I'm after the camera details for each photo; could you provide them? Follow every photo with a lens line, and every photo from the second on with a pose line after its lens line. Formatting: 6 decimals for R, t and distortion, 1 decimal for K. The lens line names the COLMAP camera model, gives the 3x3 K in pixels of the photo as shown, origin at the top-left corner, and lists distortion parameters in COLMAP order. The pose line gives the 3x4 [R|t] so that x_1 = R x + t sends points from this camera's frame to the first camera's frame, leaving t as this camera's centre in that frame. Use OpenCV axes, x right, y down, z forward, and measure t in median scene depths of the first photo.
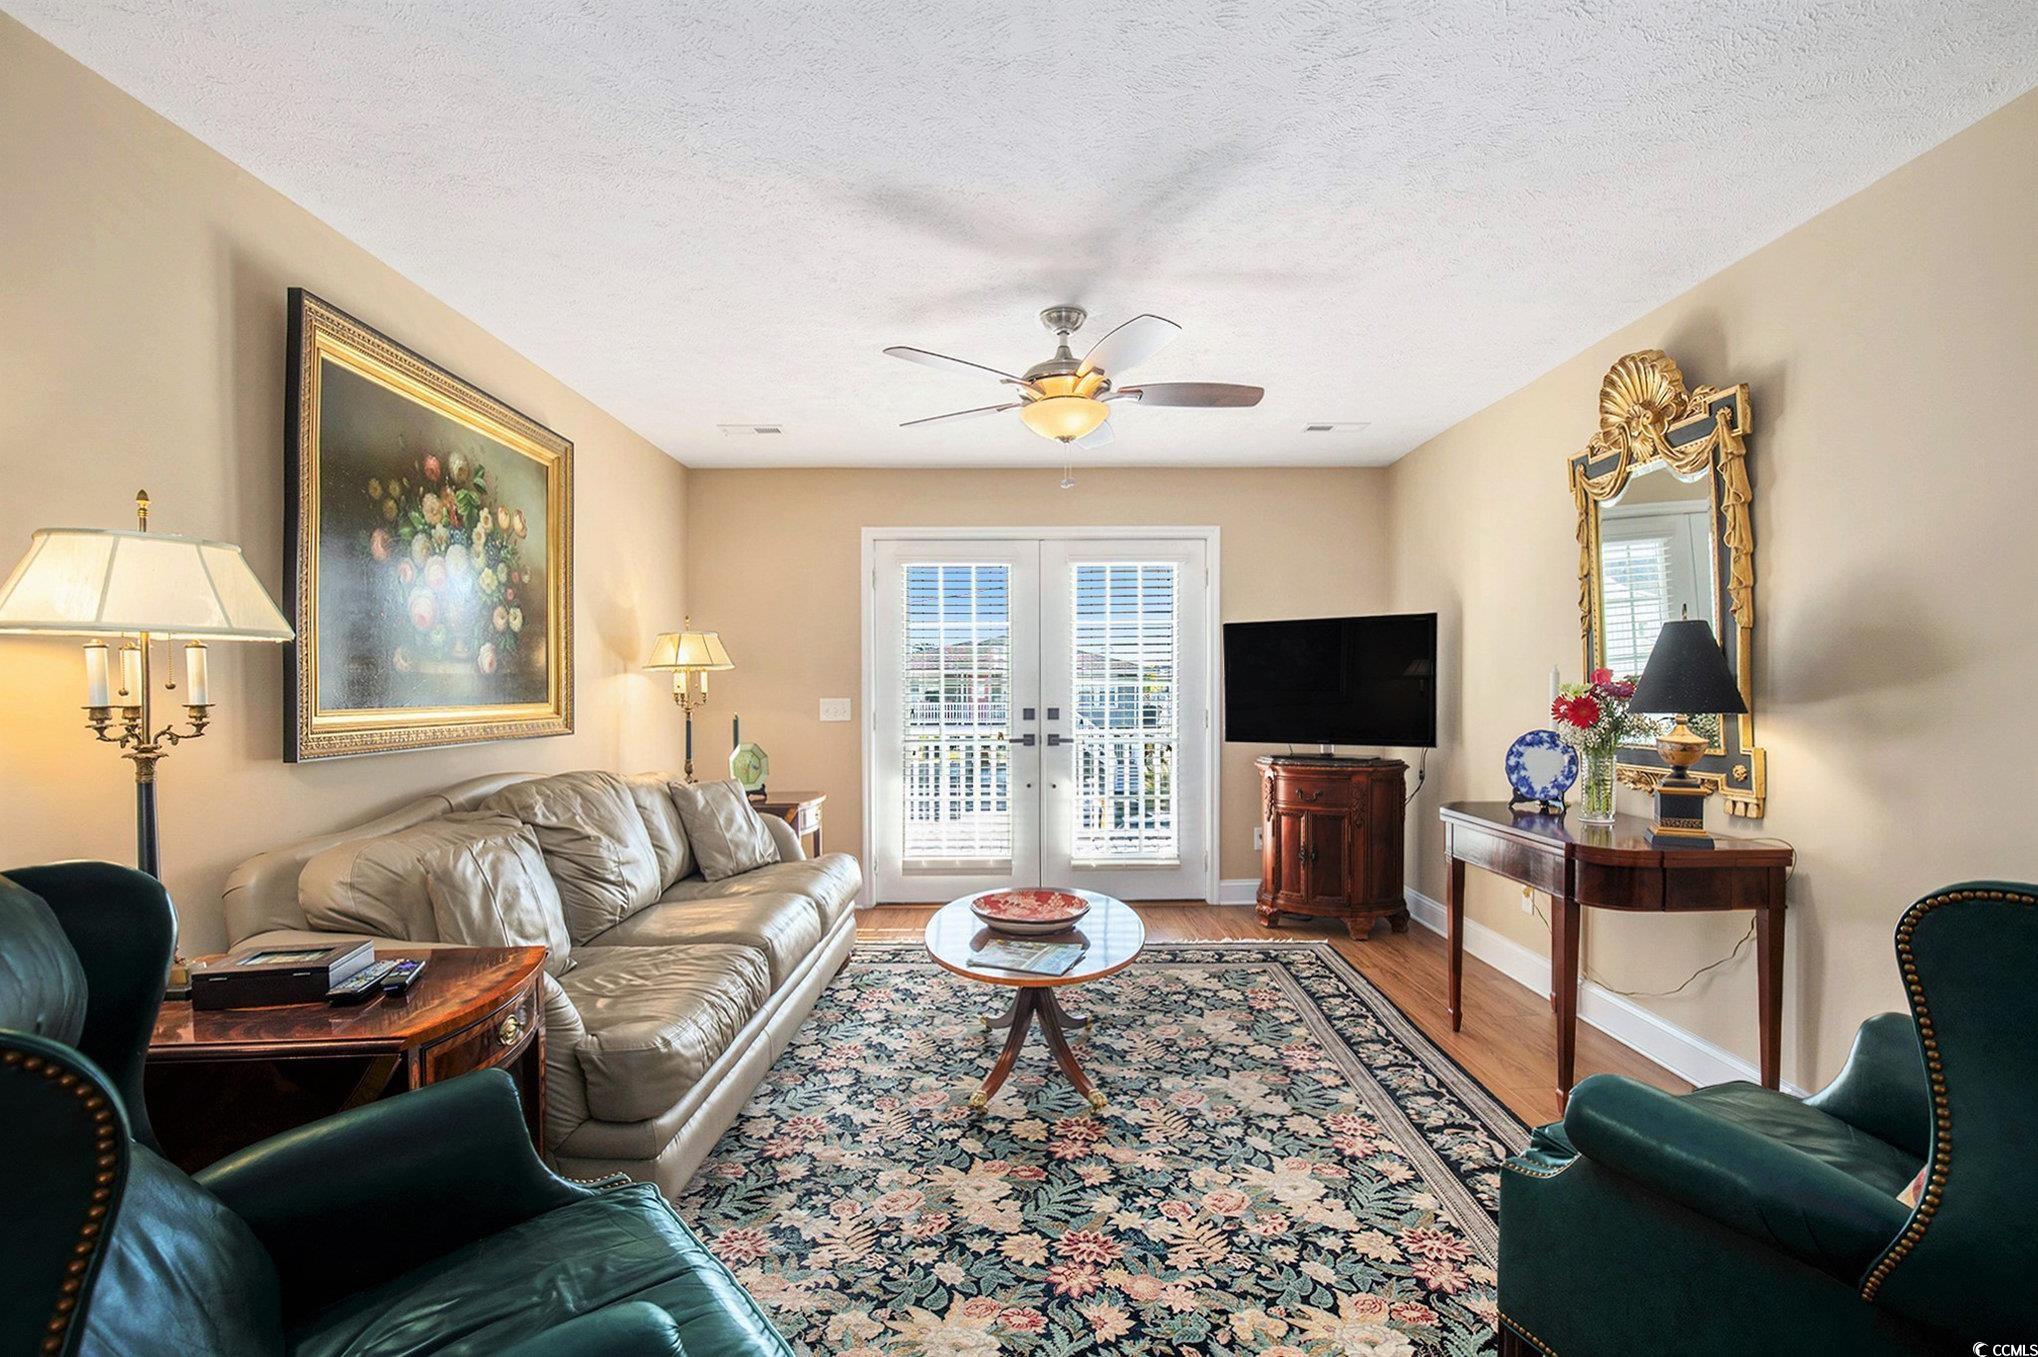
lens RADIAL K [[941.9, 0, 1037.7], [0, 941.9, 715.6], [0, 0, 1]] dist [-0.033154, 0.005234]
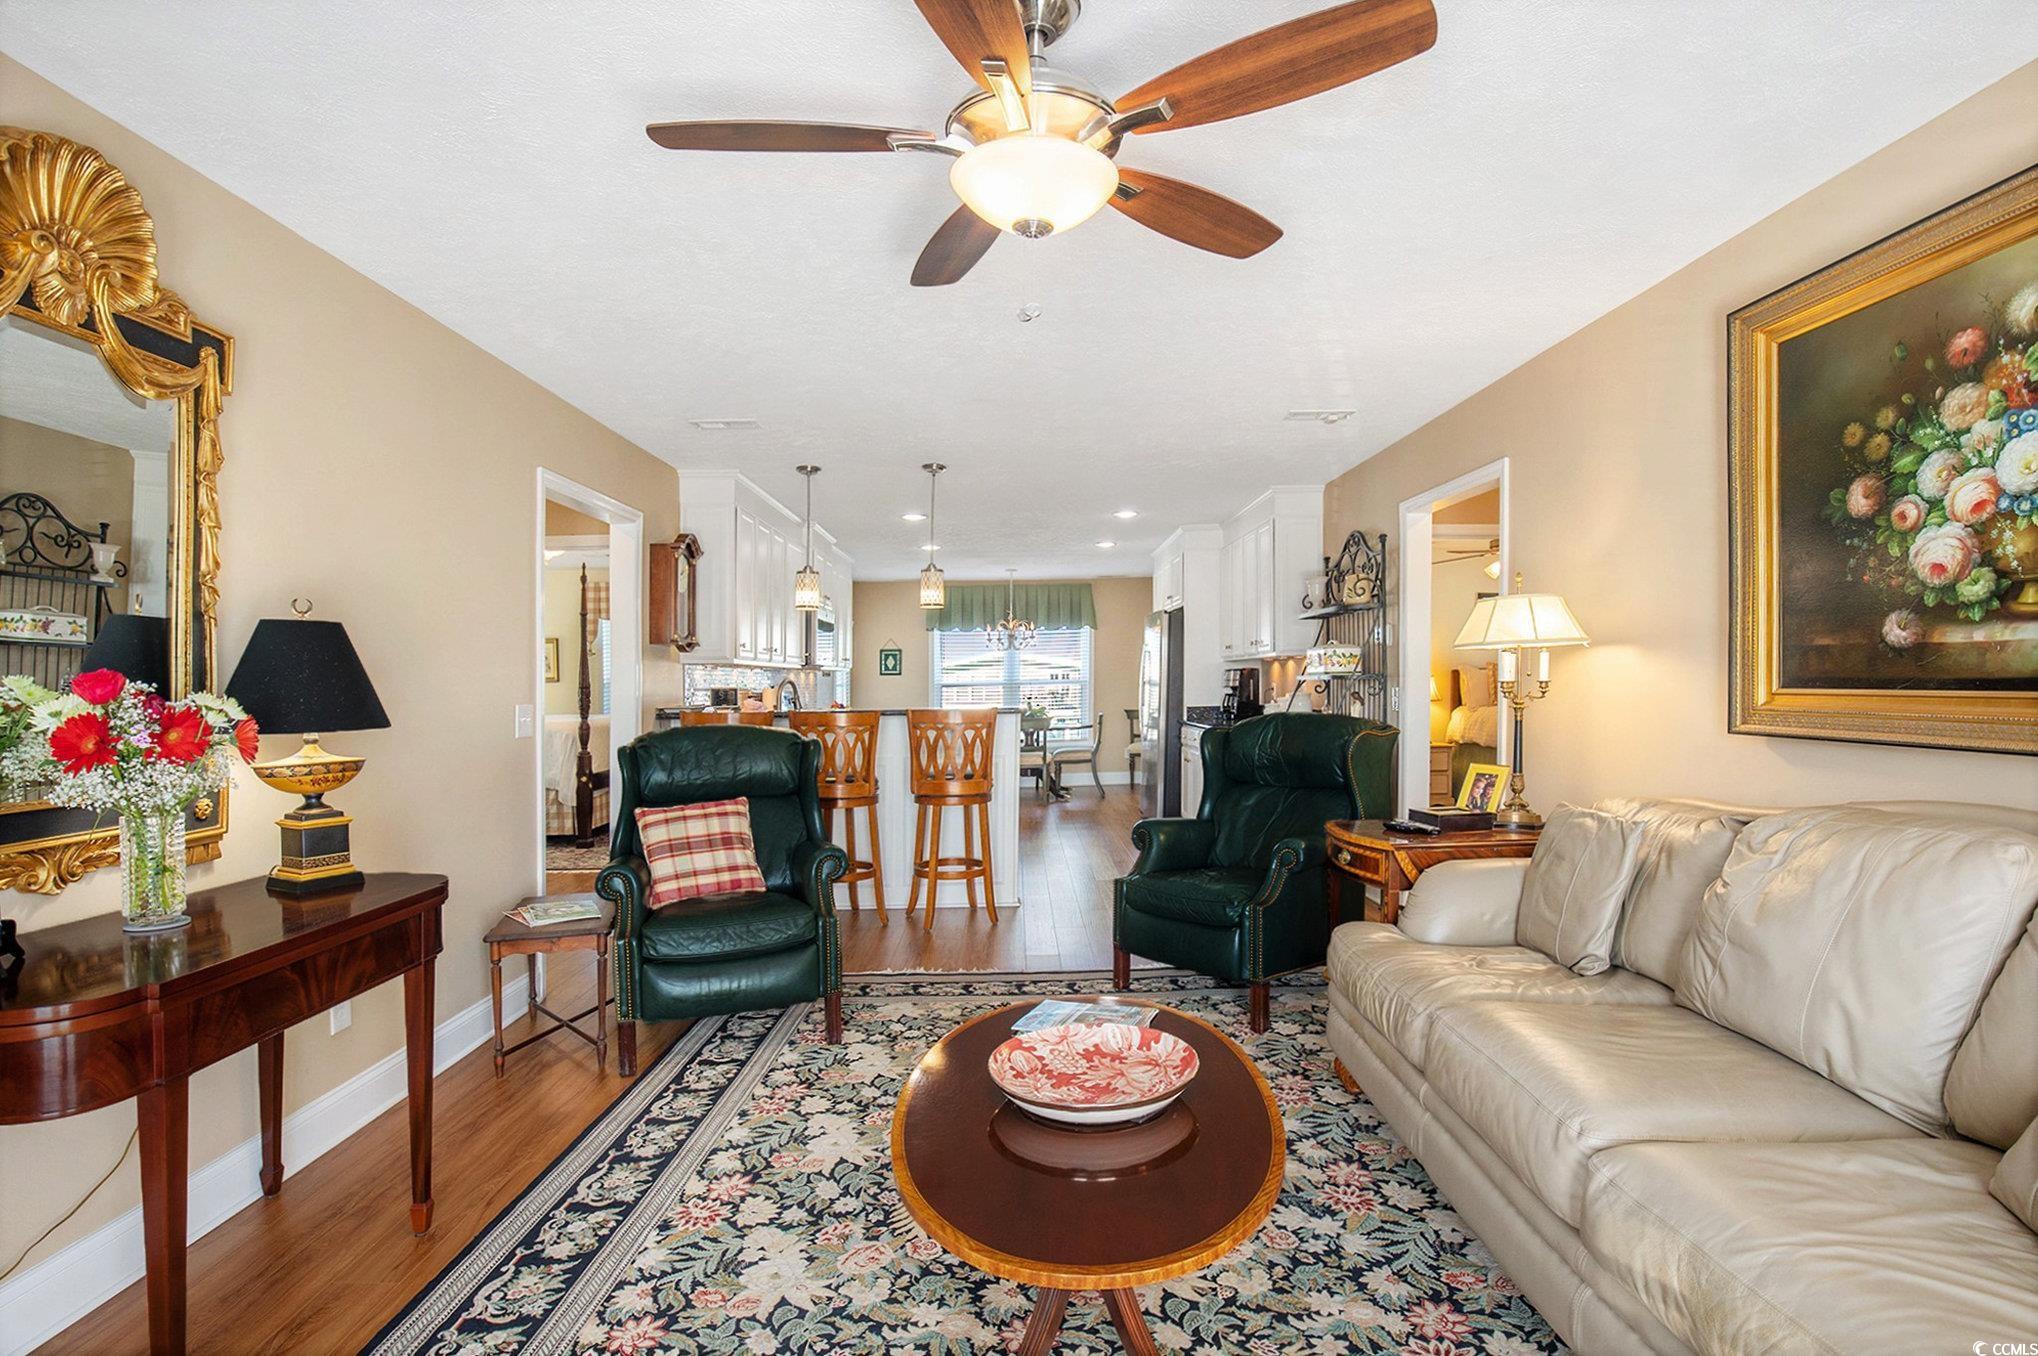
lens RADIAL K [[941.9, 0, 1022.7], [0, 941.9, 676.3], [0, 0, 1]] dist [-0.033154, 0.005234]
pose [[-0.999638, 0.021619, 0.016042, 0.017164], [0.021995, 0.999479, 0.023638, -0.056779], [-0.015523, 0.023982, -0.999592, 1.620866]]
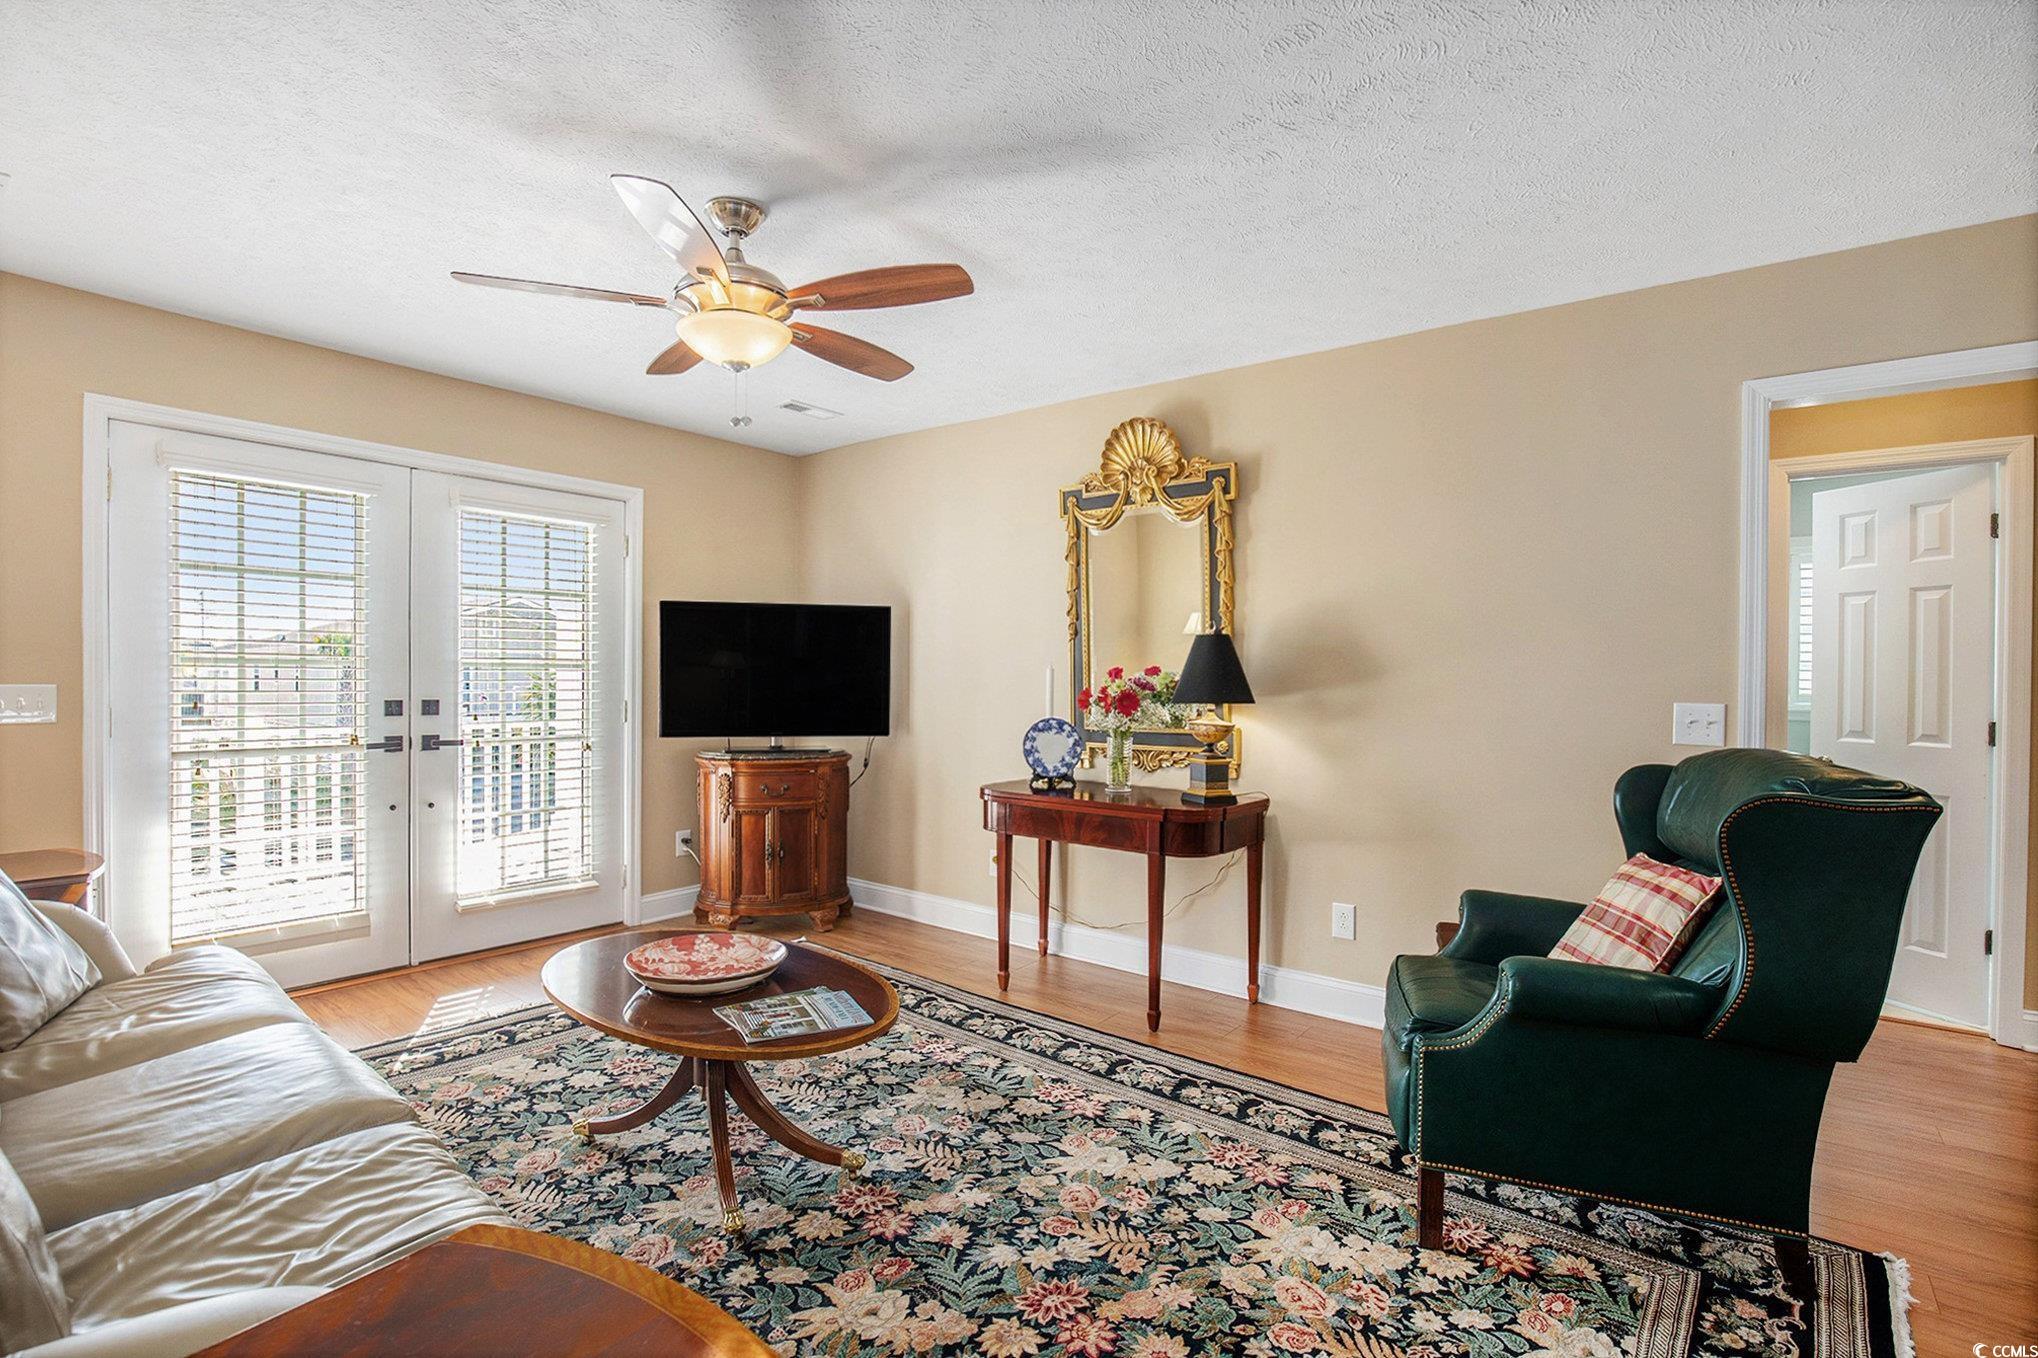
lens RADIAL K [[941.9, 0, 1029.4], [0, 941.9, 711.6], [0, 0, 1]] dist [-0.033154, 0.005234]
pose [[0.628098, -0.013564, 0.778016, -0.452746], [0.006573, 0.999905, 0.012126, -0.007582], [-0.778107, -0.002502, 0.628127, 0.315025]]
